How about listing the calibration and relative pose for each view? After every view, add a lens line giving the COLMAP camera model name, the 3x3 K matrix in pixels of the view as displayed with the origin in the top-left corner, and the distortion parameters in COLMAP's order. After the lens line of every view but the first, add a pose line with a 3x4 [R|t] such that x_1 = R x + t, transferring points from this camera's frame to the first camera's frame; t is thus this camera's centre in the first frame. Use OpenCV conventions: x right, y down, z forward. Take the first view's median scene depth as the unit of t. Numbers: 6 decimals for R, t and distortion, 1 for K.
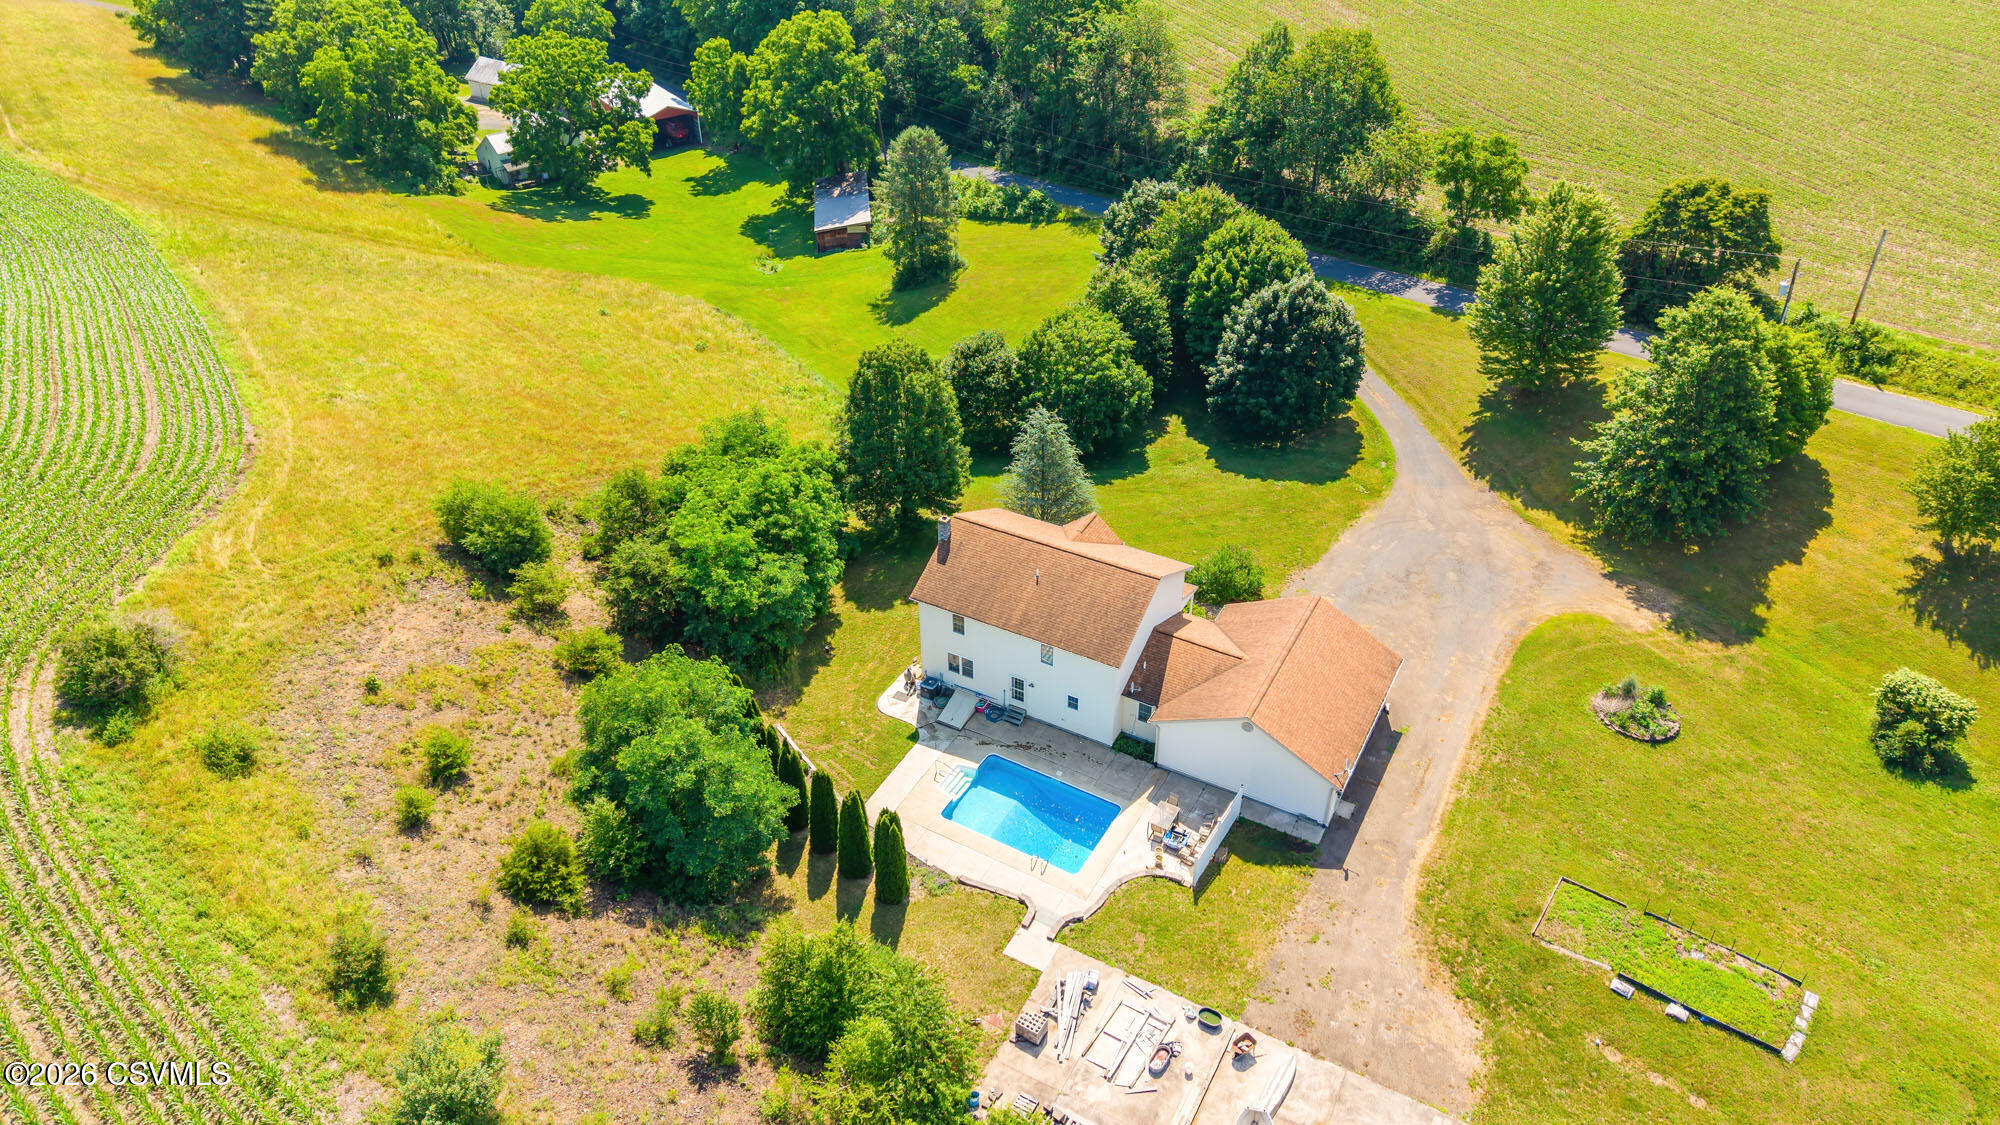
lens RADIAL K [[1334.9, 0, 997.1], [0, 1334.9, 526.6], [0, 0, 1]] dist [0.047614, -0.048752]
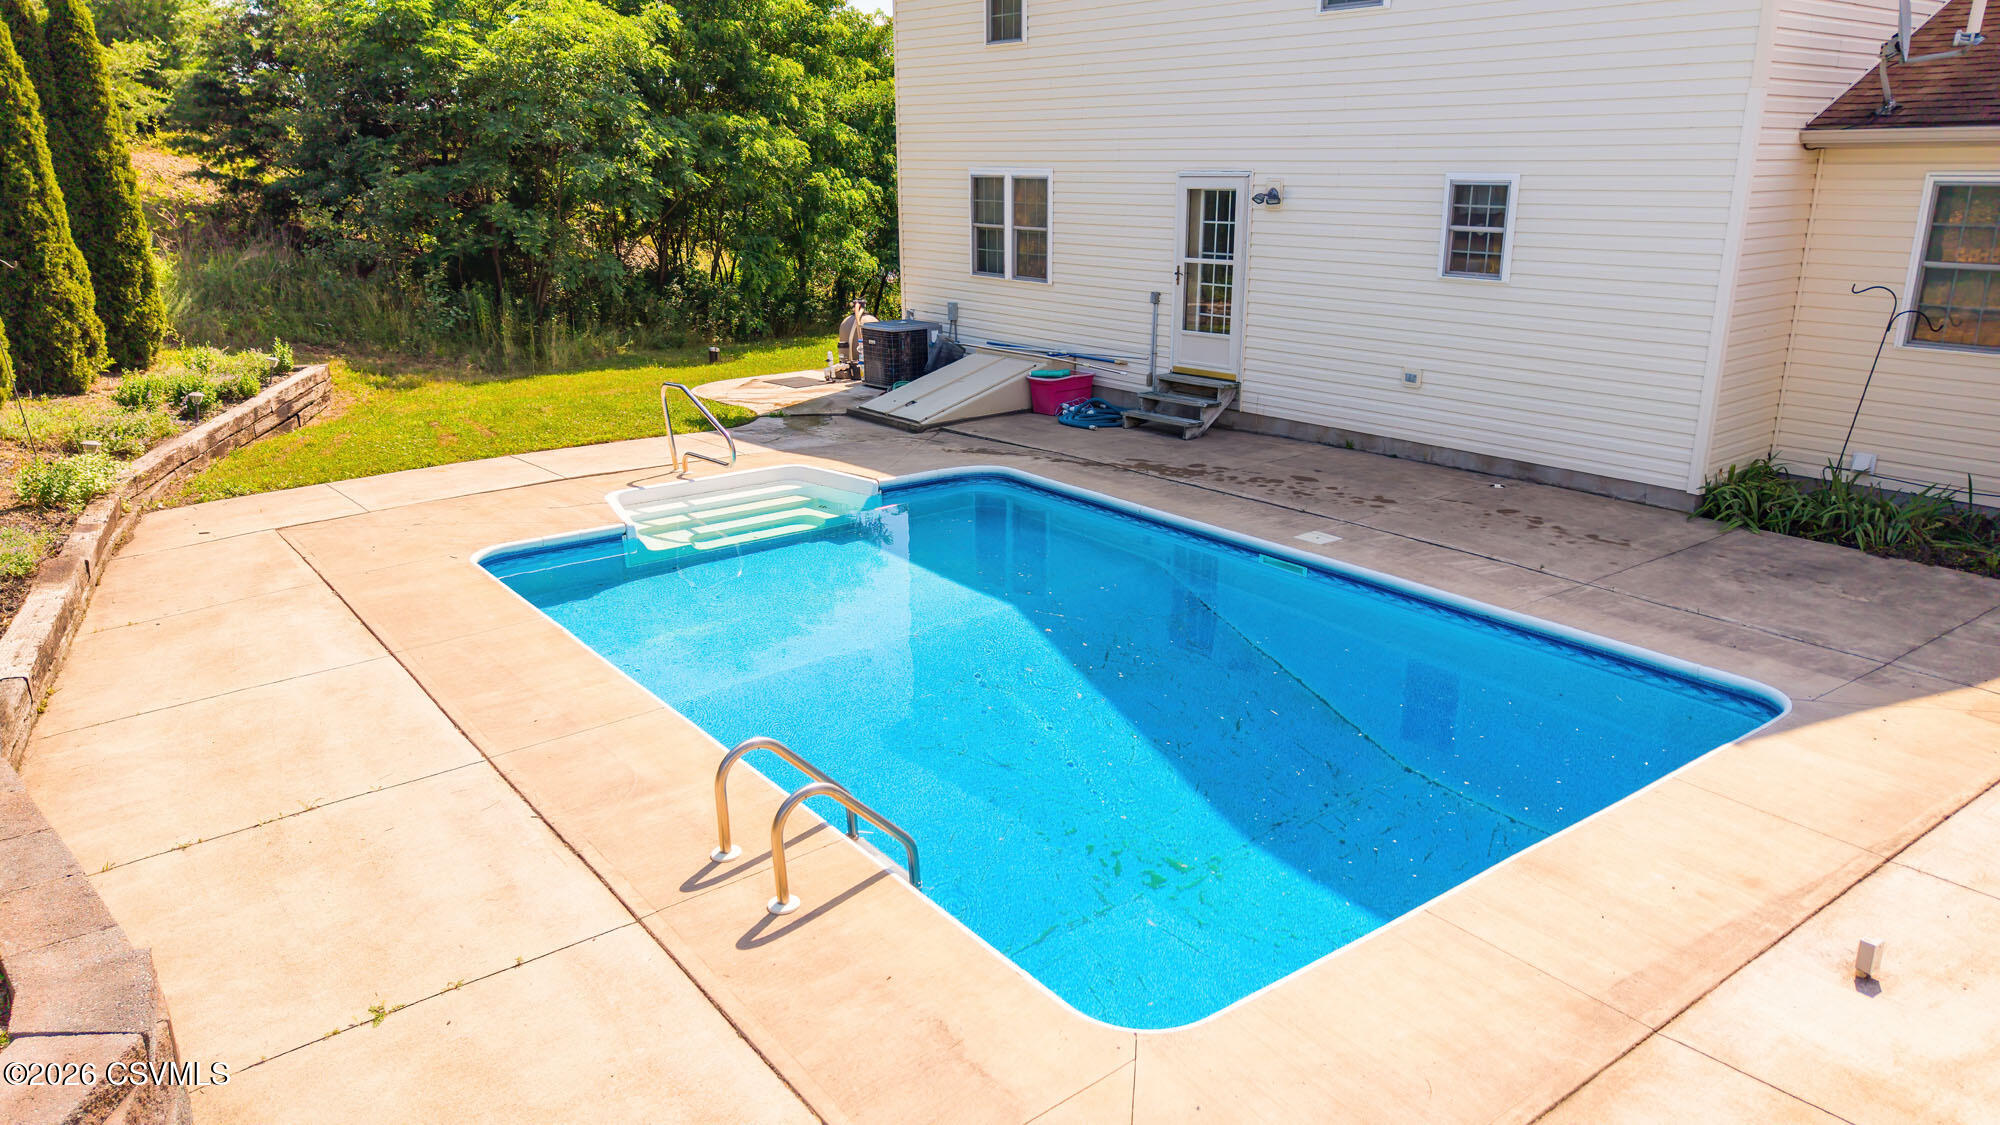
lens RADIAL K [[1334.9, 0, 997.2], [0, 1334.9, 565.8], [0, 0, 1]] dist [0.047614, -0.048752]
pose [[0.923662, 0.111744, -0.366553, 0.067932], [-0.212723, 0.945142, -0.247903, 0.228730], [0.318743, 0.306953, 0.896762, 0.826056]]
